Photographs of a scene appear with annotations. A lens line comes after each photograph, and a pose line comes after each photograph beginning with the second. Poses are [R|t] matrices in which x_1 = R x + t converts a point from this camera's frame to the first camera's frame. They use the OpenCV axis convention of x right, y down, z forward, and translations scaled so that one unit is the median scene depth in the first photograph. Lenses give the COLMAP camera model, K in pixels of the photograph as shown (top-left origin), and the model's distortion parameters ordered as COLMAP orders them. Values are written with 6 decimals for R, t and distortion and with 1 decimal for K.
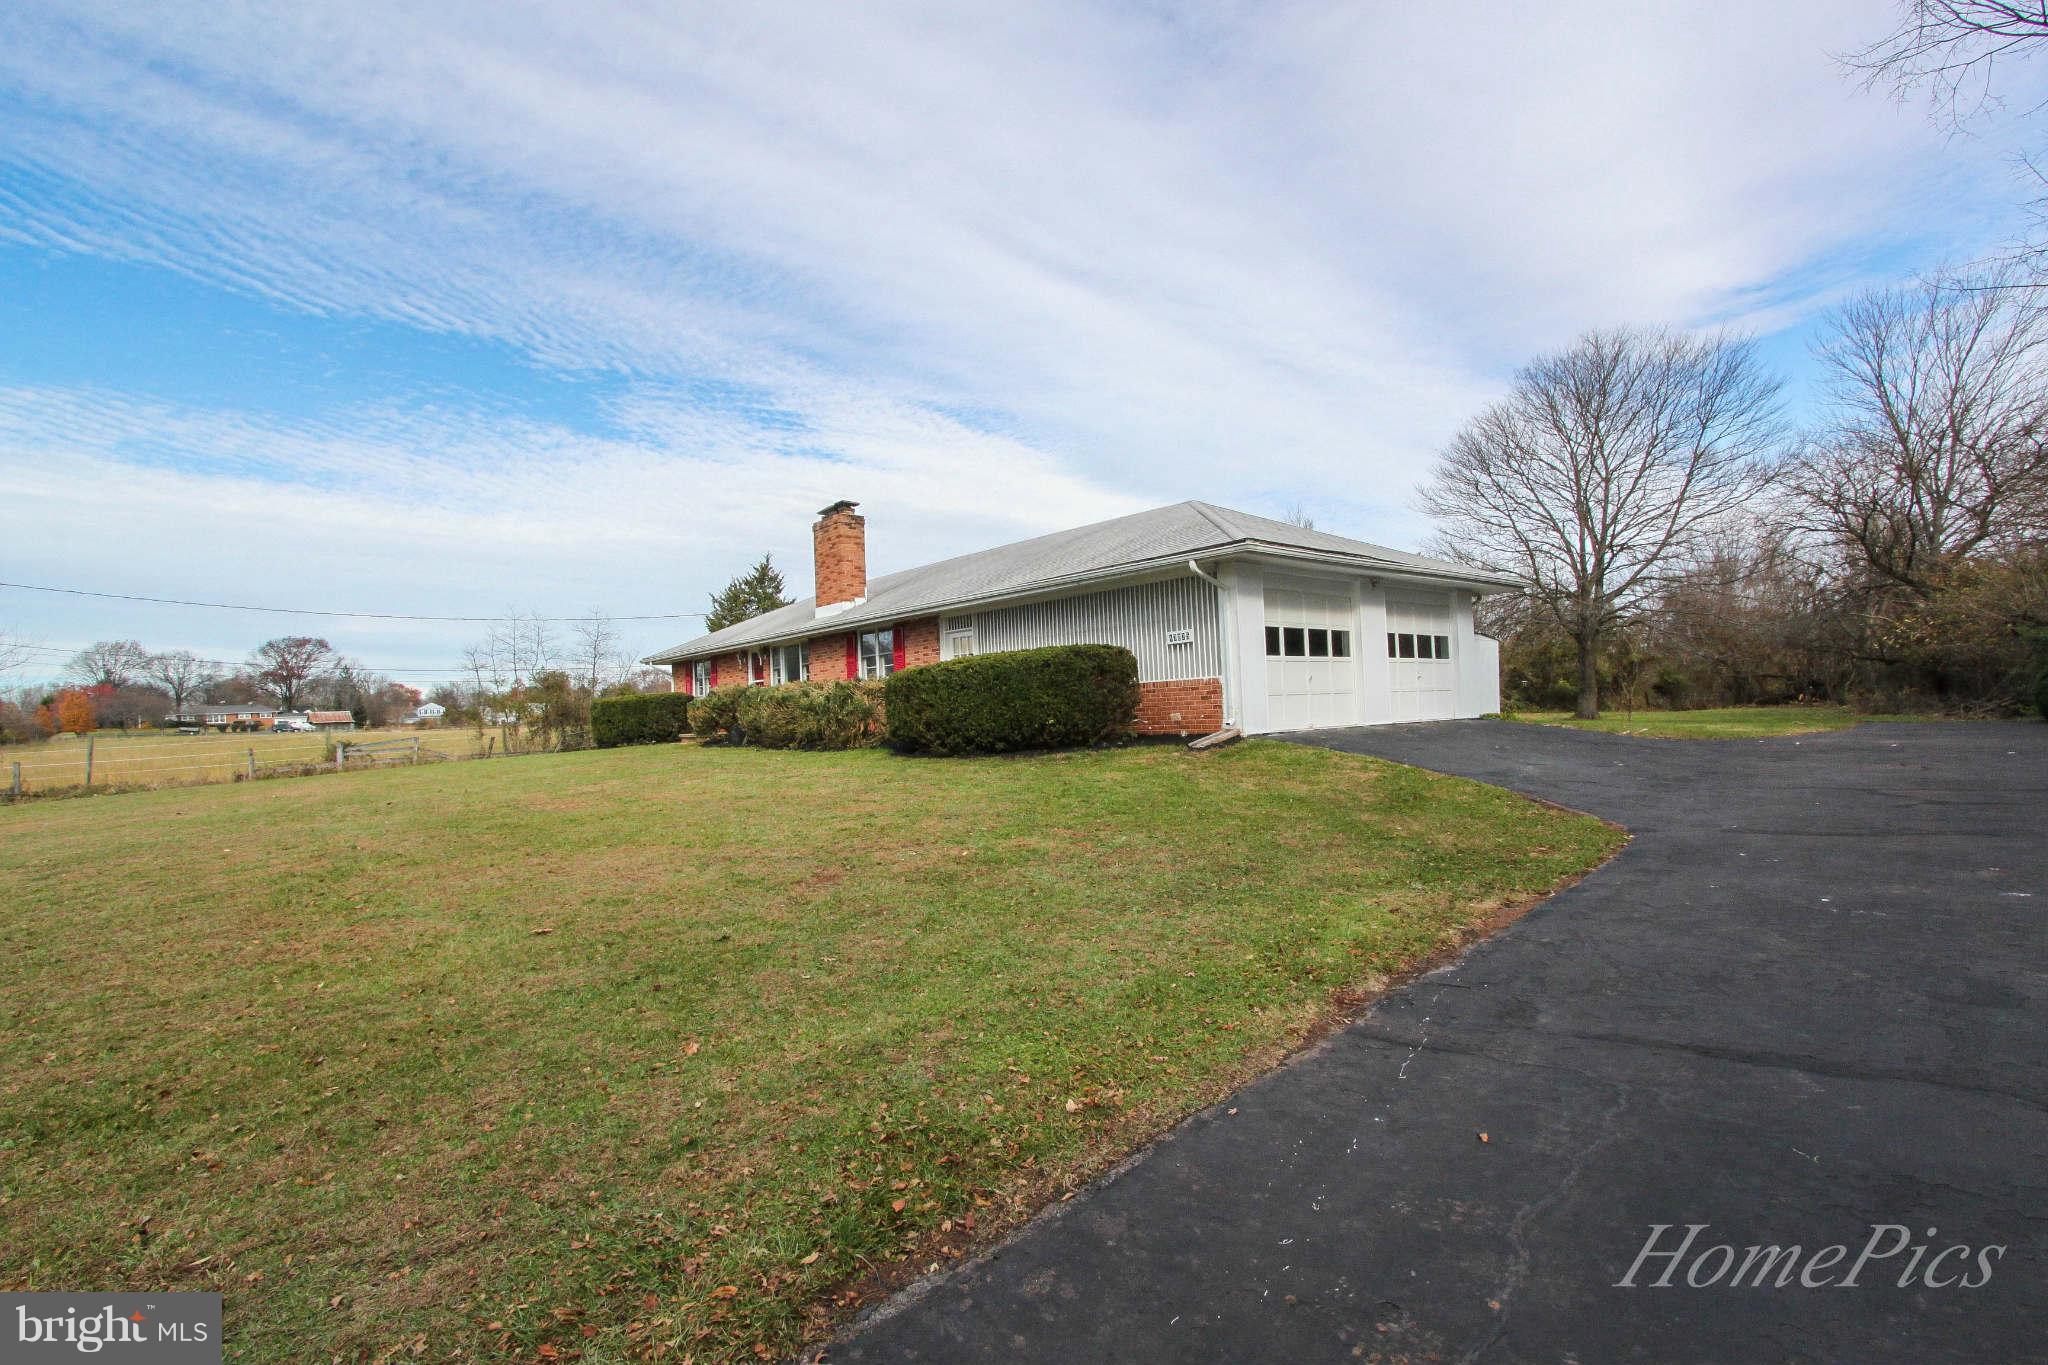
lens RADIAL K [[938.8, 0, 1055.4], [0, 938.8, 695.4], [0, 0, 1]] dist [-0.023174, 0.003259]
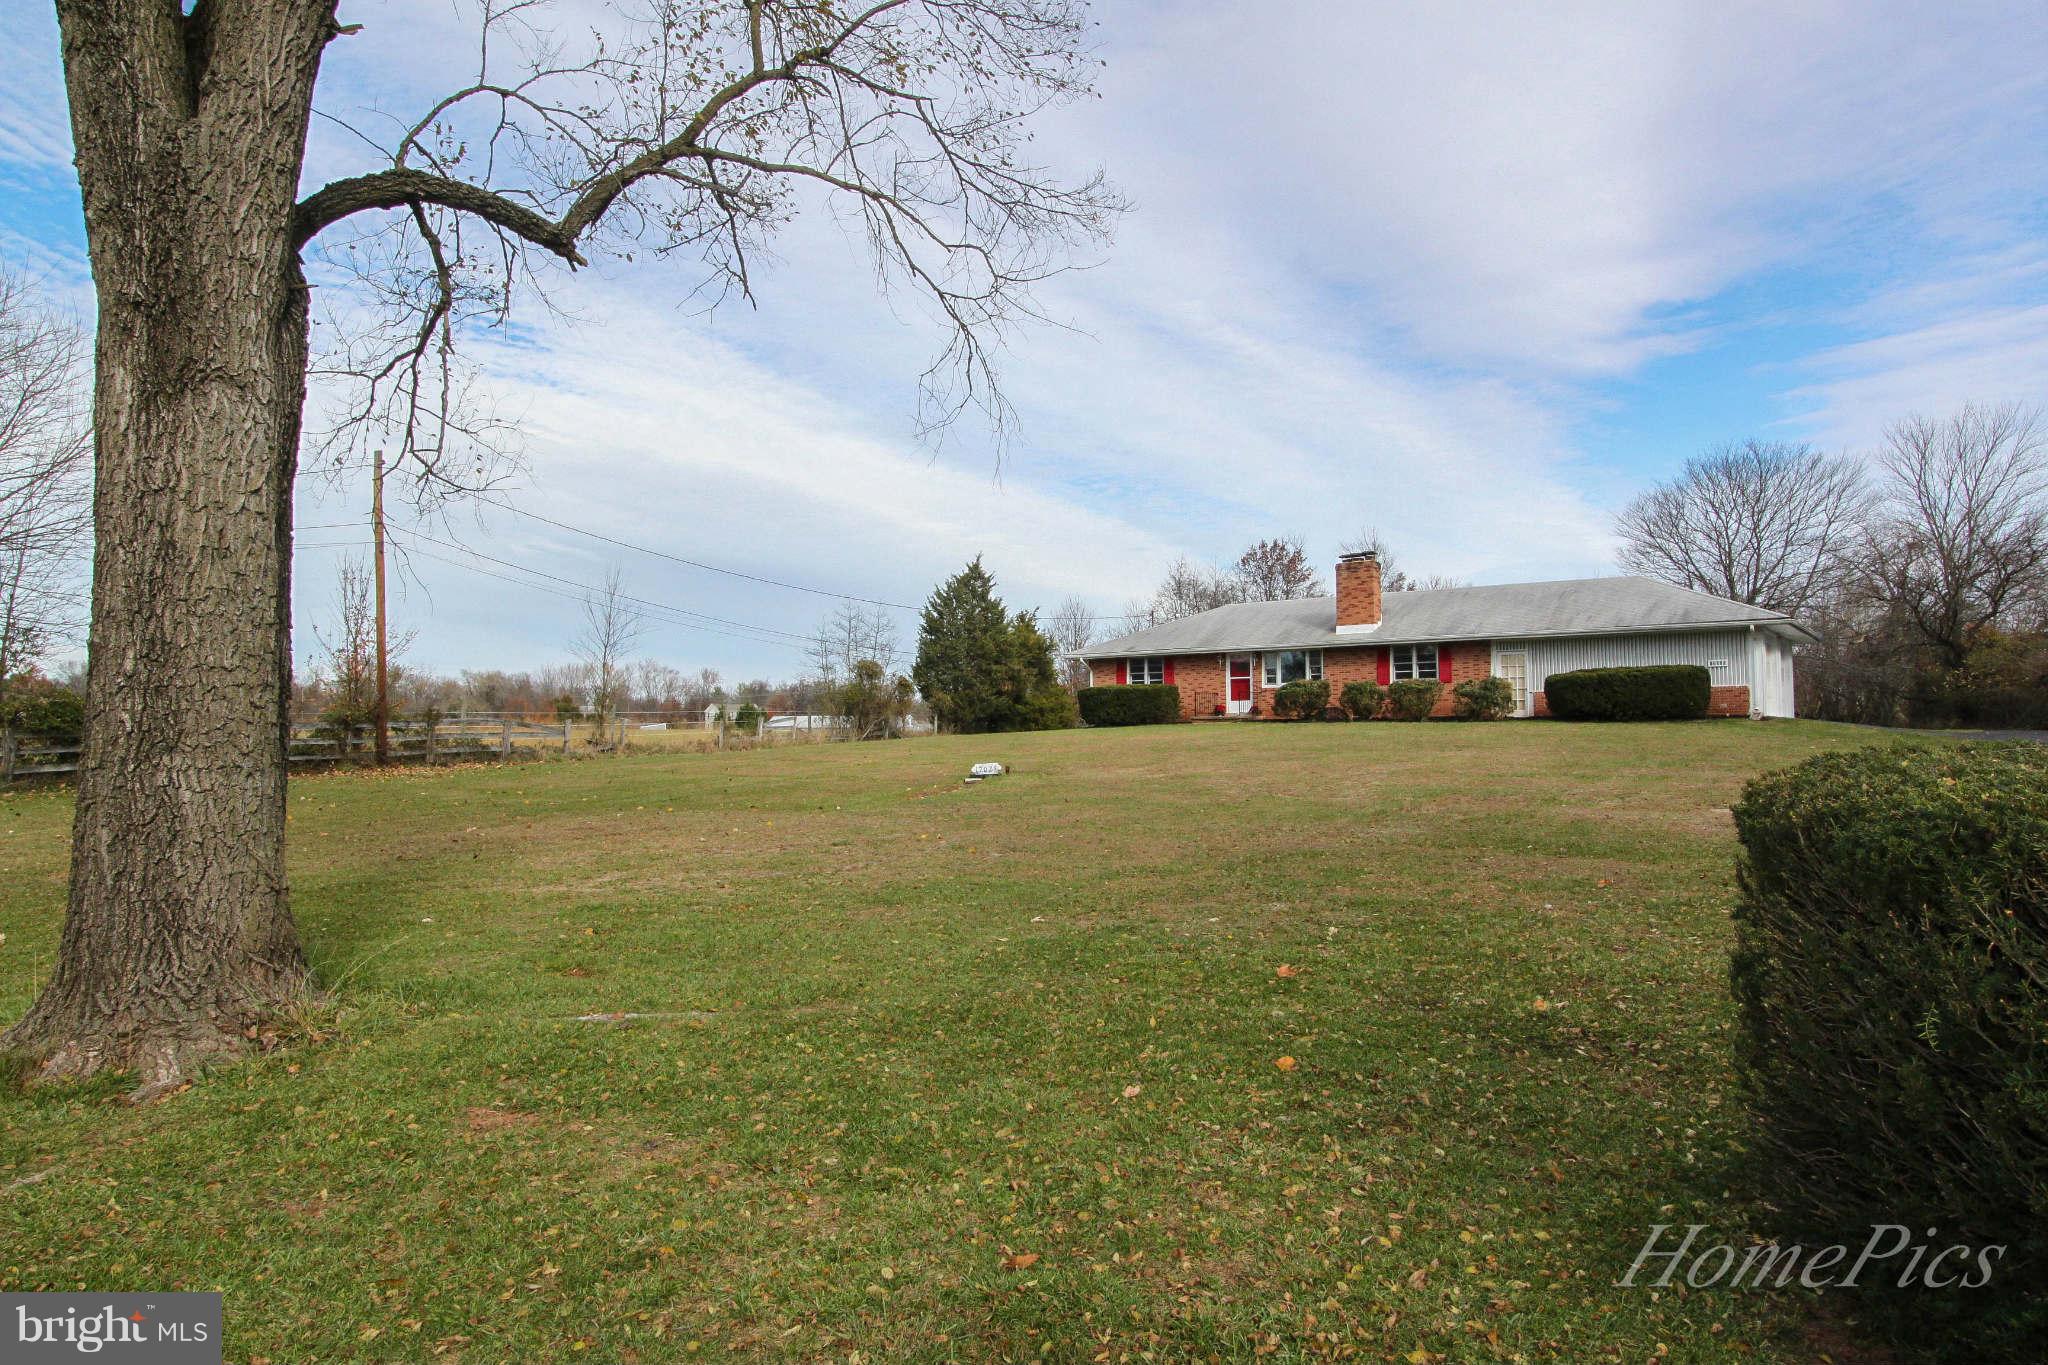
lens RADIAL K [[1210.9, 0, 1069.3], [0, 1210.9, 693.5], [0, 0, 1]] dist [-0.008516, 0.002552]
pose [[0.975653, 0.039334, 0.215764, -0.136297], [-0.034345, 0.999050, -0.026826, 0.008857], [-0.216615, 0.018762, 0.976077, -0.086791]]
